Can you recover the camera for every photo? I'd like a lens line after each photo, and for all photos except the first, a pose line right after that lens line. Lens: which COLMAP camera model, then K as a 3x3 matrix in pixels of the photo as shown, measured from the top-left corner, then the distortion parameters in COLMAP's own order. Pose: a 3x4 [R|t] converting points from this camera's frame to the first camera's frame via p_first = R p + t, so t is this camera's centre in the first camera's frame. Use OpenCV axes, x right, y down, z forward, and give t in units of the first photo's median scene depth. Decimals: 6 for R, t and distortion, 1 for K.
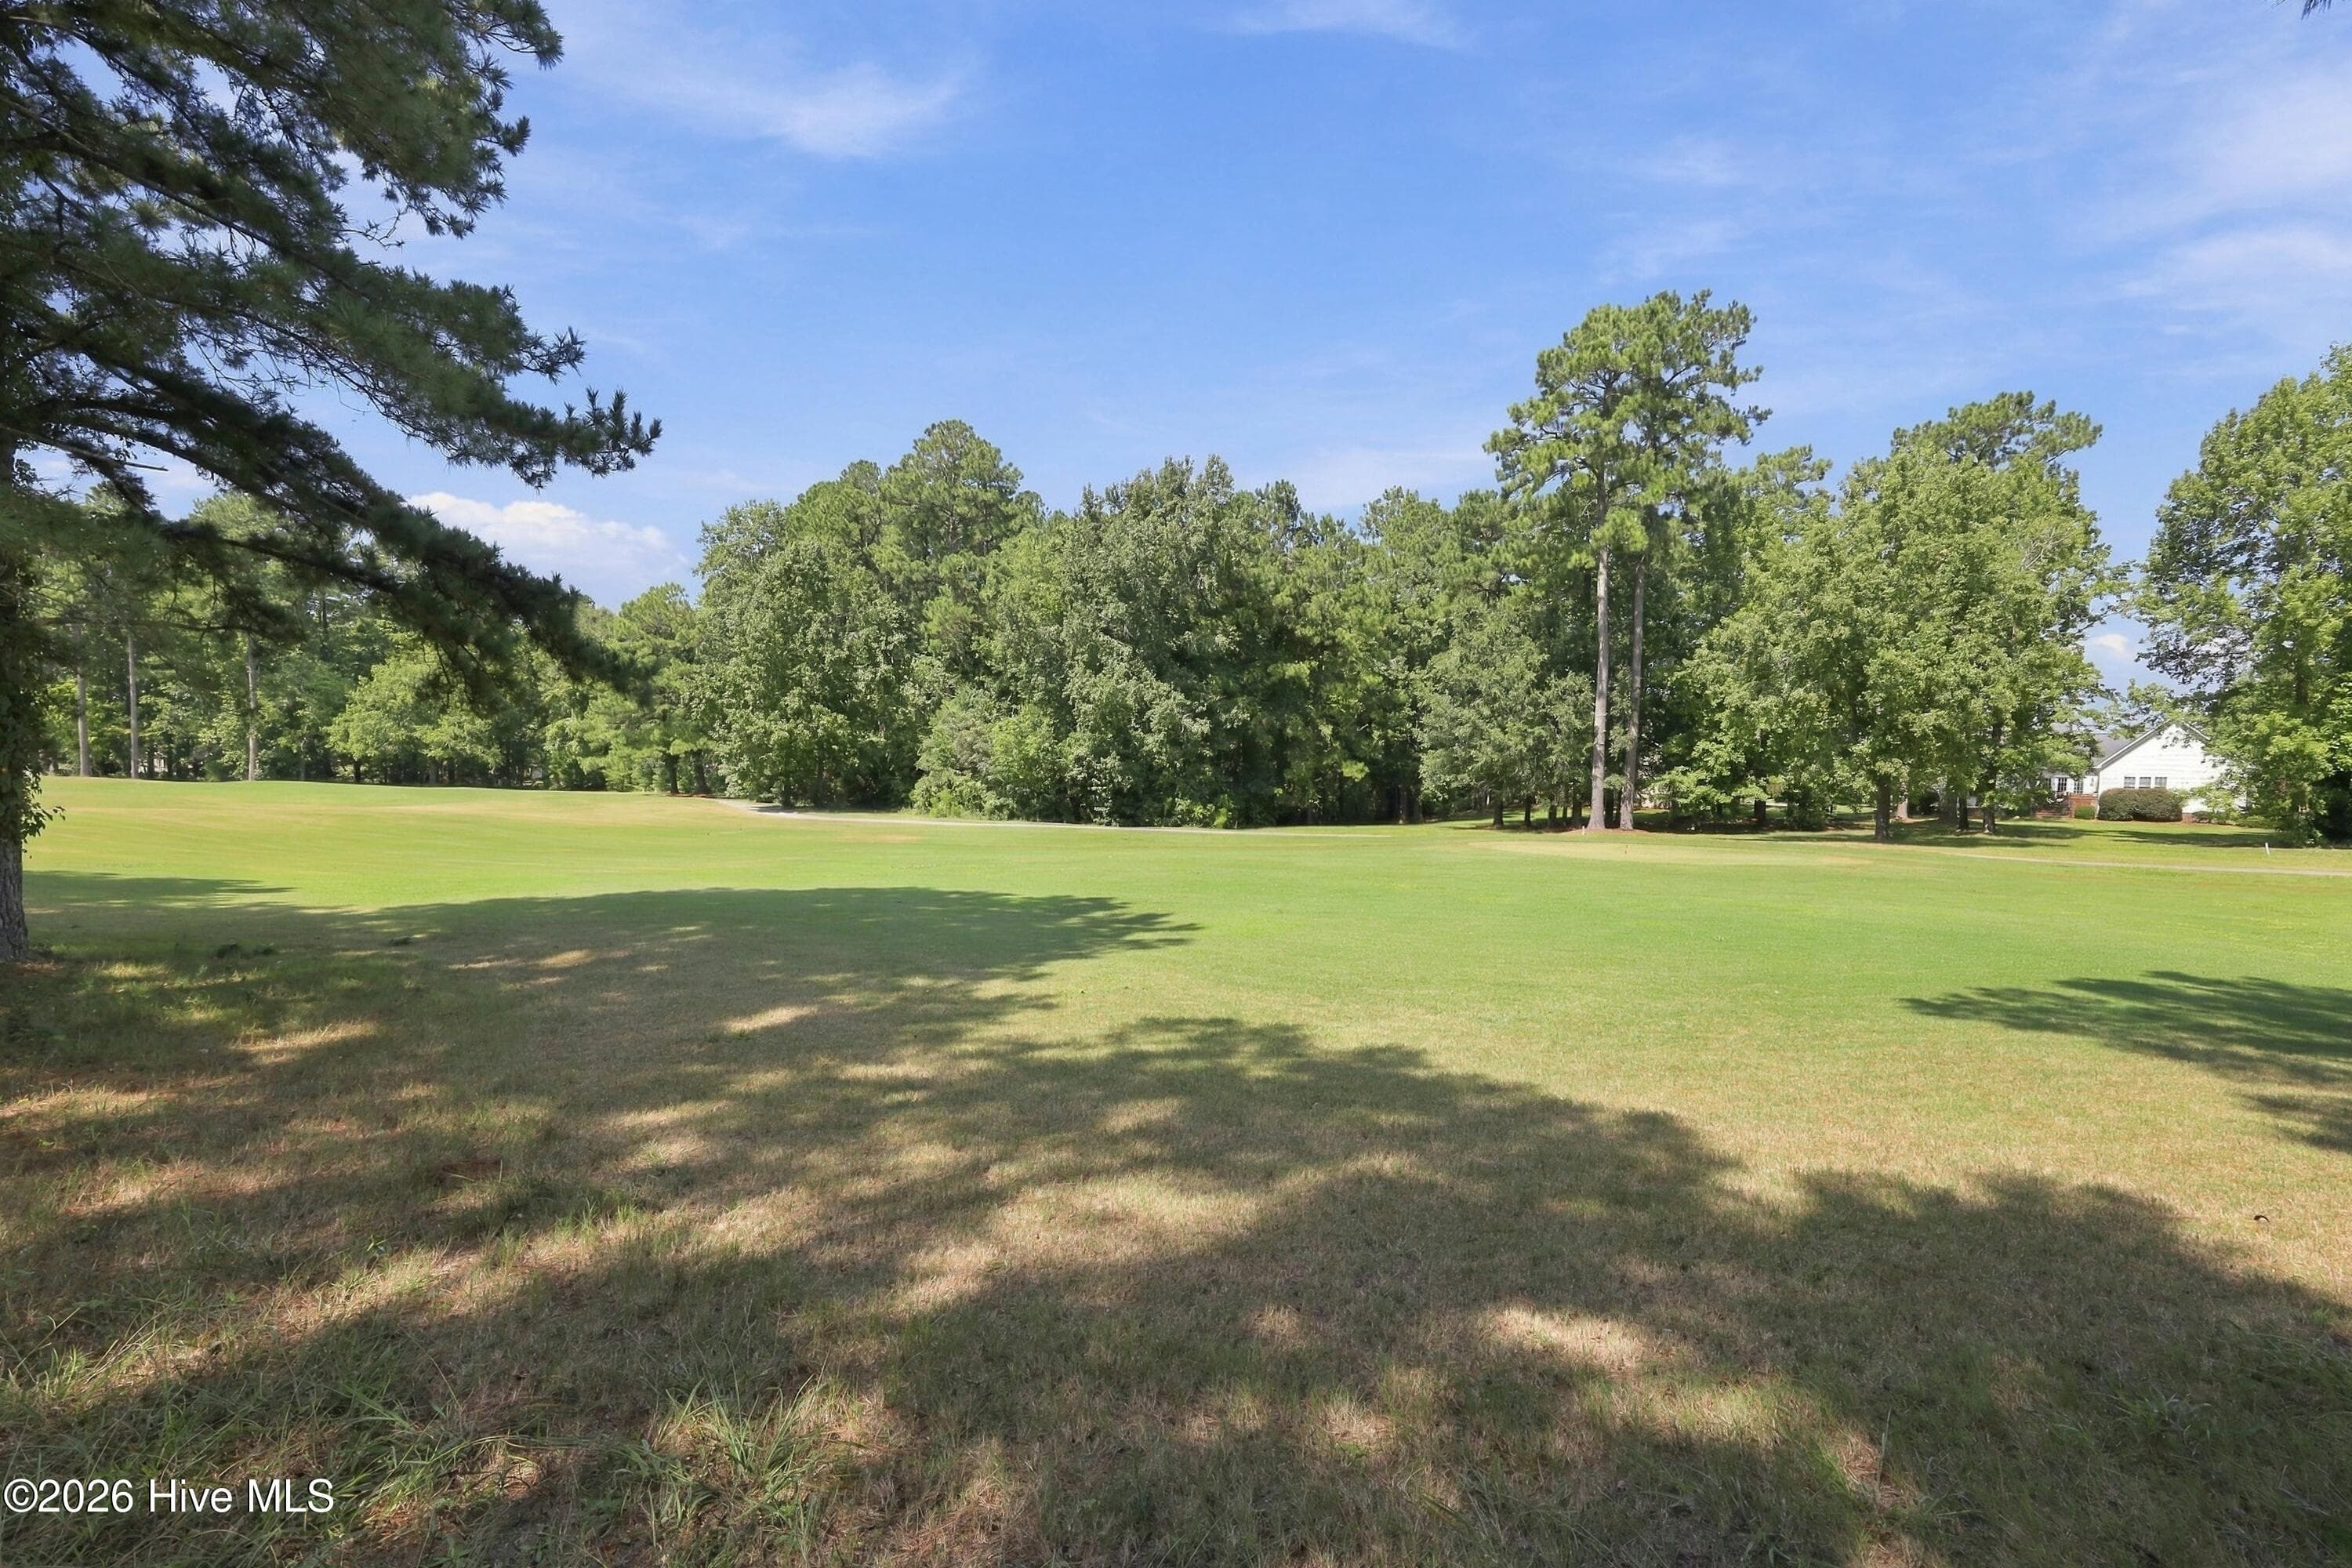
lens RADIAL K [[968.6, 0, 1183.3], [0, 968.6, 785.9], [0, 0, 1]] dist [-0.000484, -0.000093]
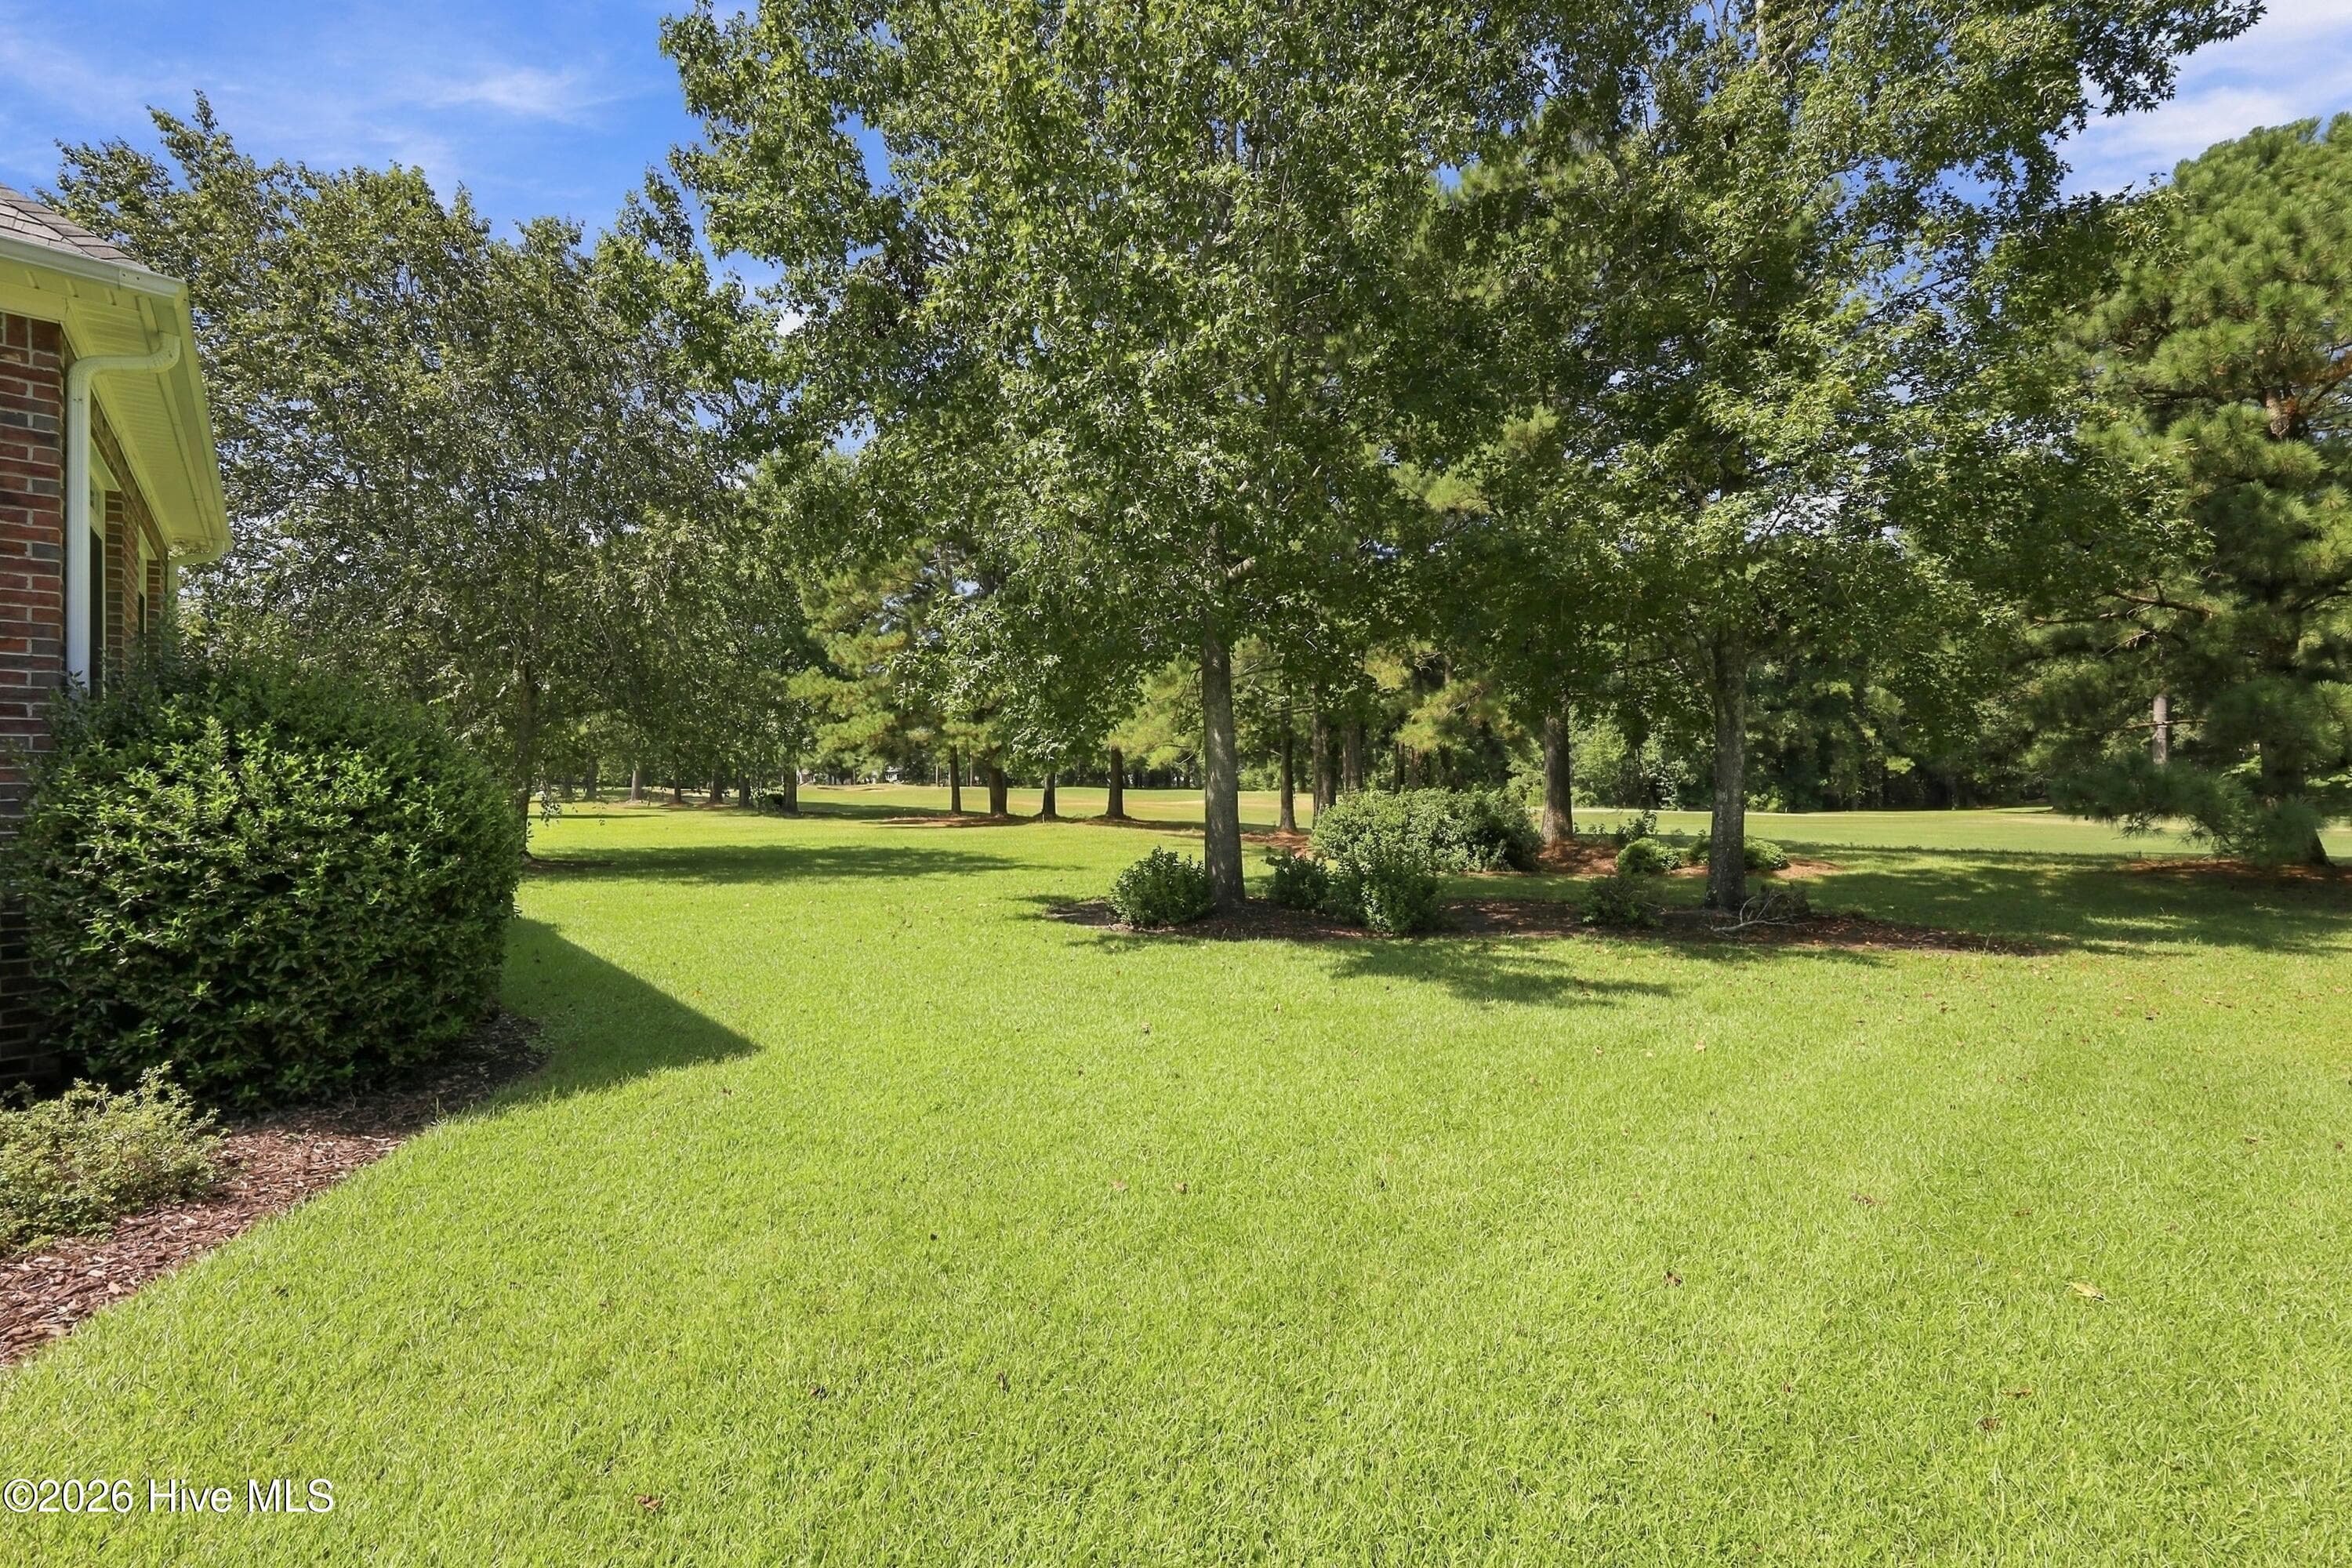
lens RADIAL K [[968.6, 0, 1169.1], [0, 968.6, 783.9], [0, 0, 1]] dist [-0.000484, -0.000093]
pose [[0.884437, -0.017135, -0.466346, -0.073742], [0.017650, 0.999839, -0.003263, -0.005023], [0.466327, -0.005345, 0.884596, -0.554290]]
